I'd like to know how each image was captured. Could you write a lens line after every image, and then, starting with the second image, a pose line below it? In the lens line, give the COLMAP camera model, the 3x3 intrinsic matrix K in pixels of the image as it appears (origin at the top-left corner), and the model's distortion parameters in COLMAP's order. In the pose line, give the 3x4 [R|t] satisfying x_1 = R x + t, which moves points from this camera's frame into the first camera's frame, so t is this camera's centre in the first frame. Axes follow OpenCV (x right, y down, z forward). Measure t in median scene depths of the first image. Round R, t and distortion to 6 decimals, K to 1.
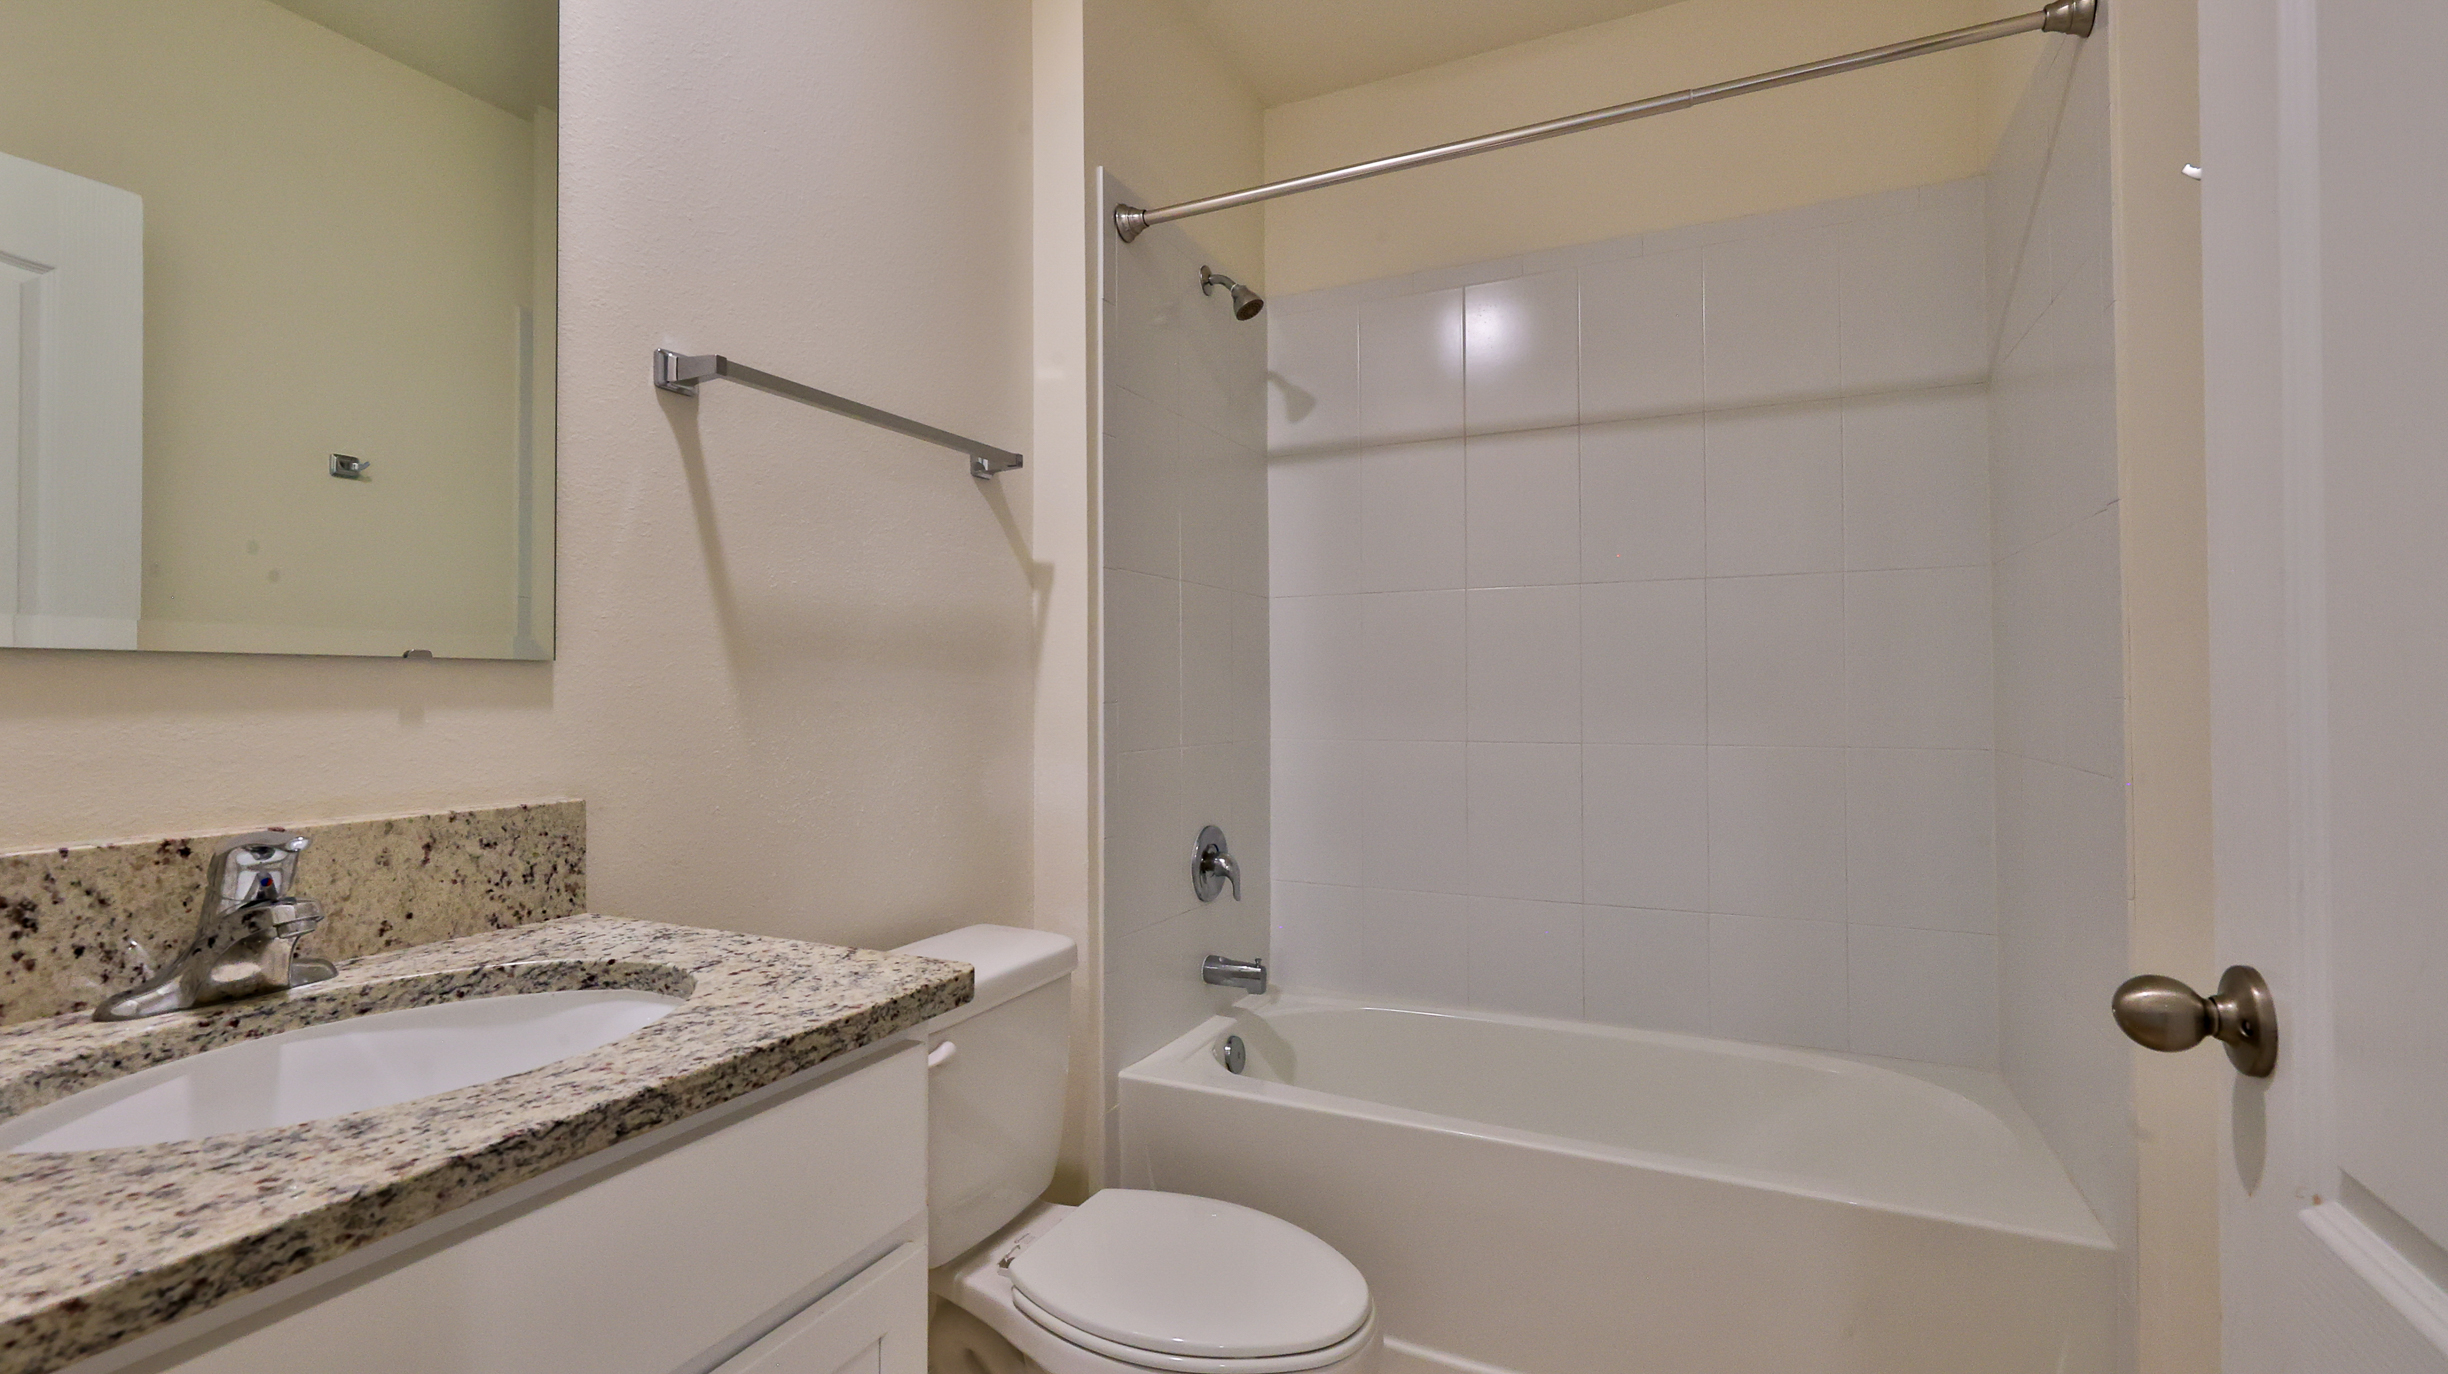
lens RADIAL K [[1075.4, 0, 1229.4], [0, 1075.4, 680.7], [0, 0, 1]] dist [0.000064, -0.000360]
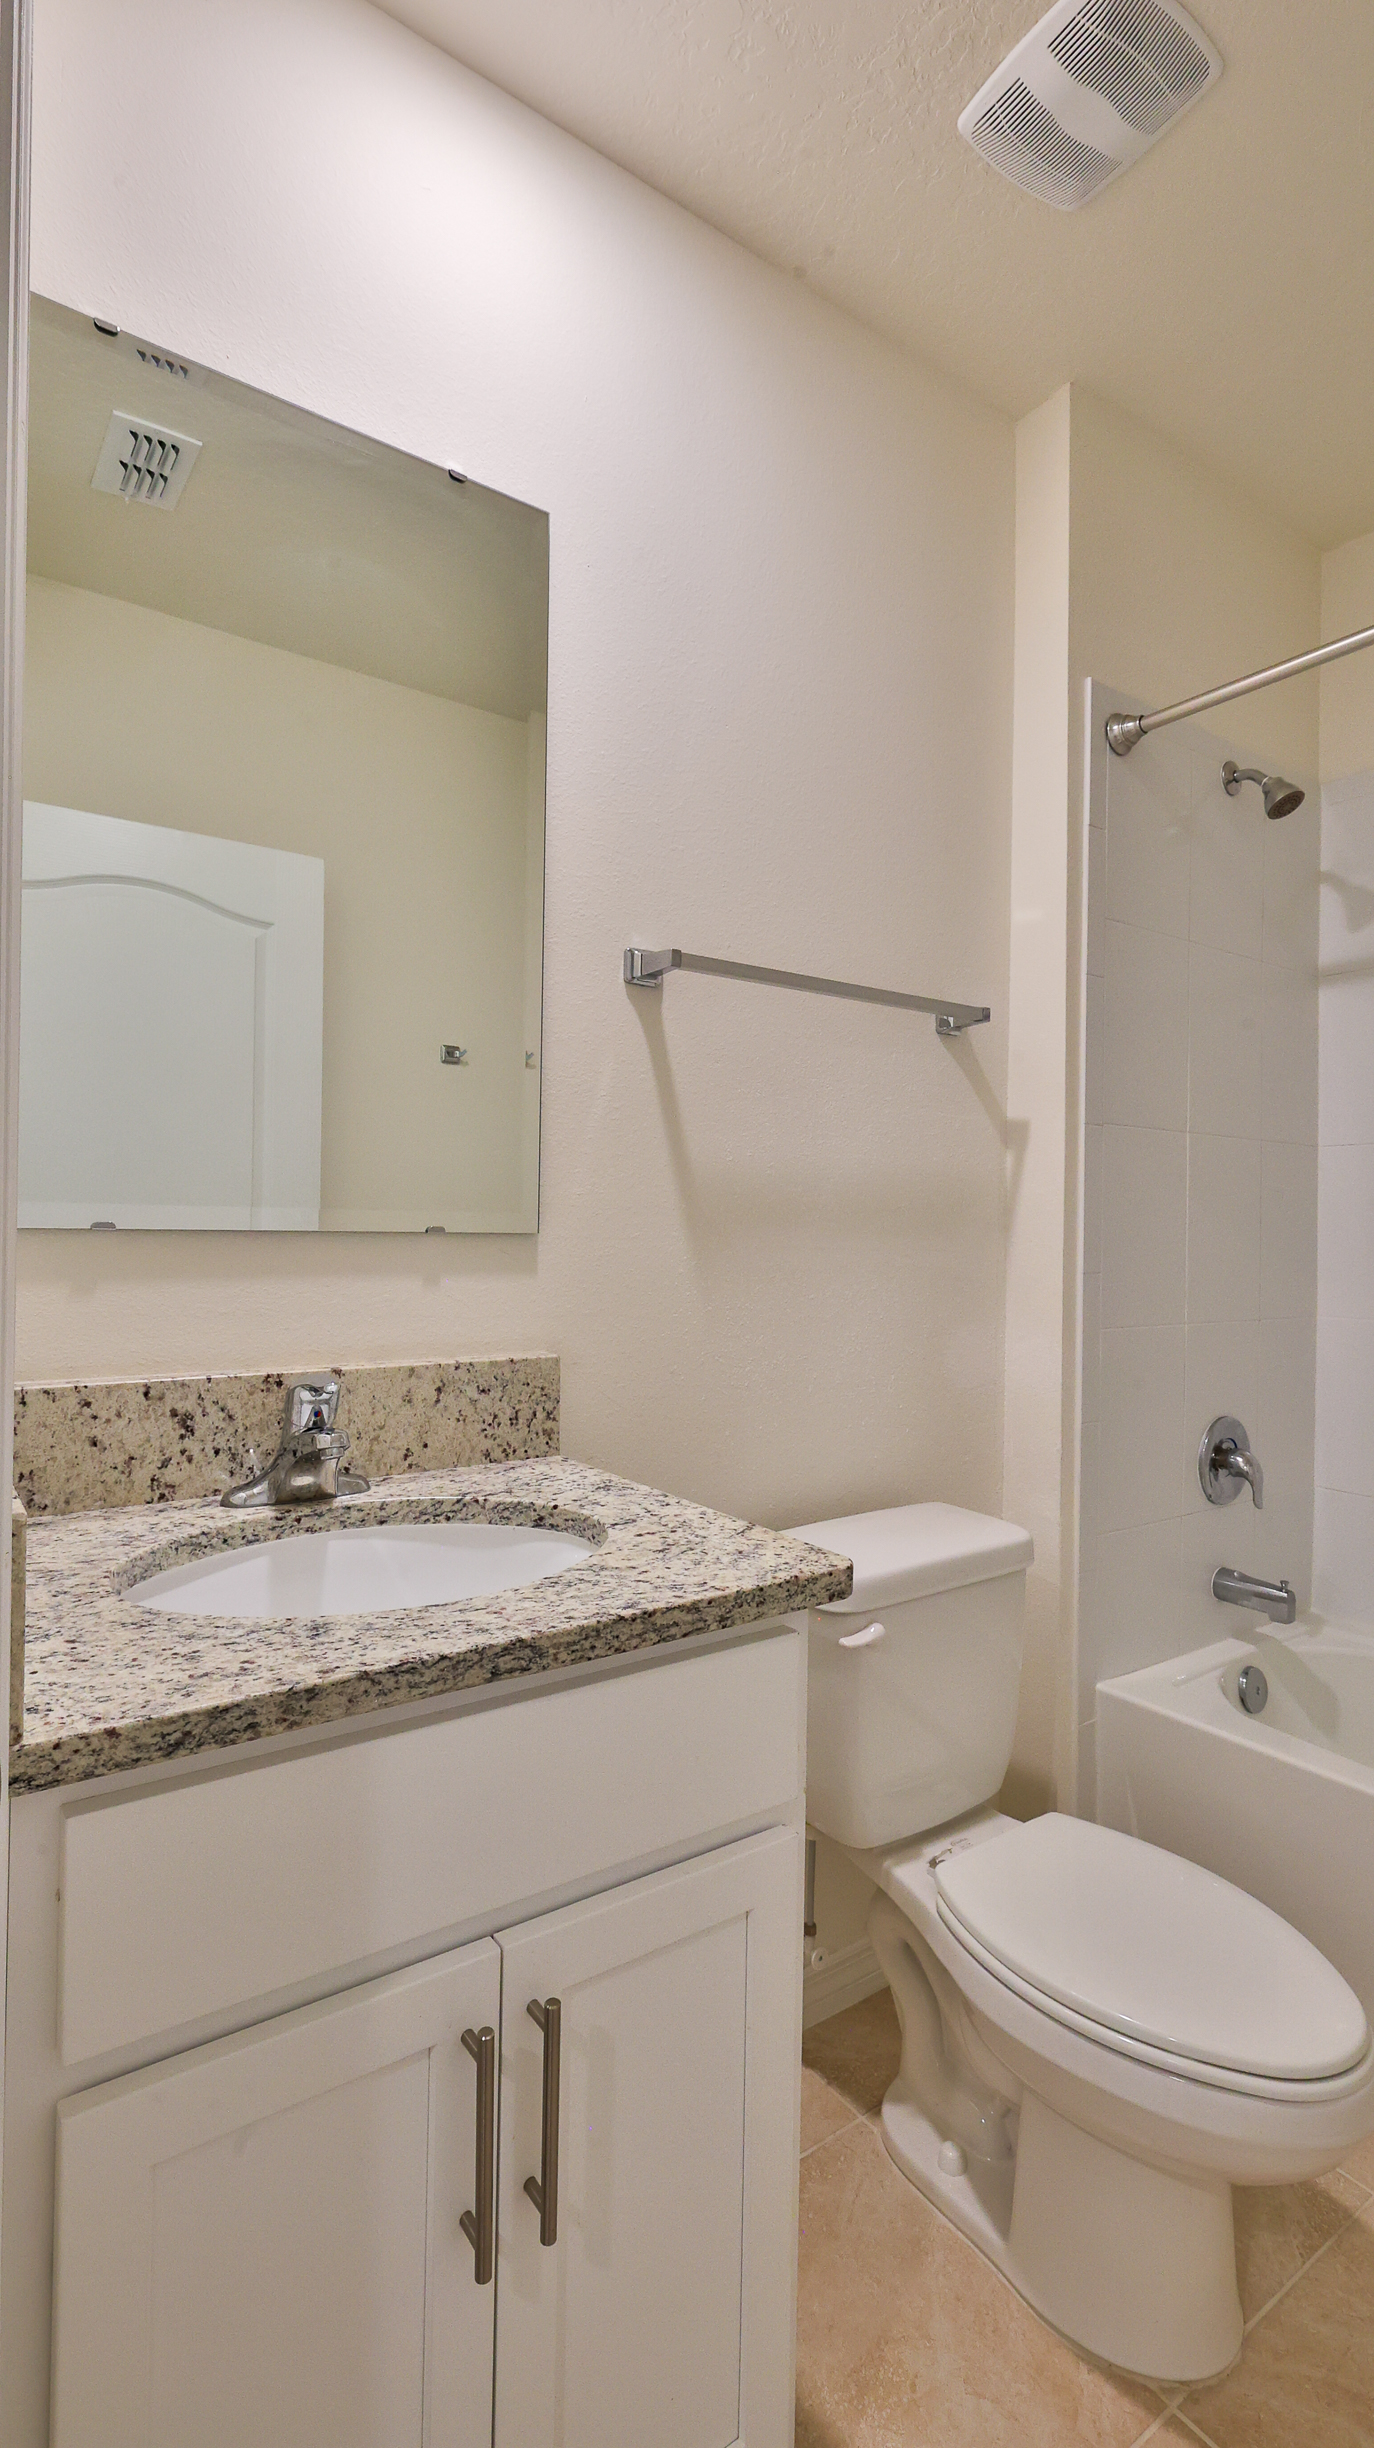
lens RADIAL K [[1133.7, 0, 710.7], [0, 1133.7, 1229.7], [0, 0, 1]] dist [-0.001327, 0.001257]
pose [[0.876816, 0.018354, -0.480475, 0.103713], [-0.014694, 0.999827, 0.011378, -0.035102], [0.480601, -0.002916, 0.876935, 0.025289]]
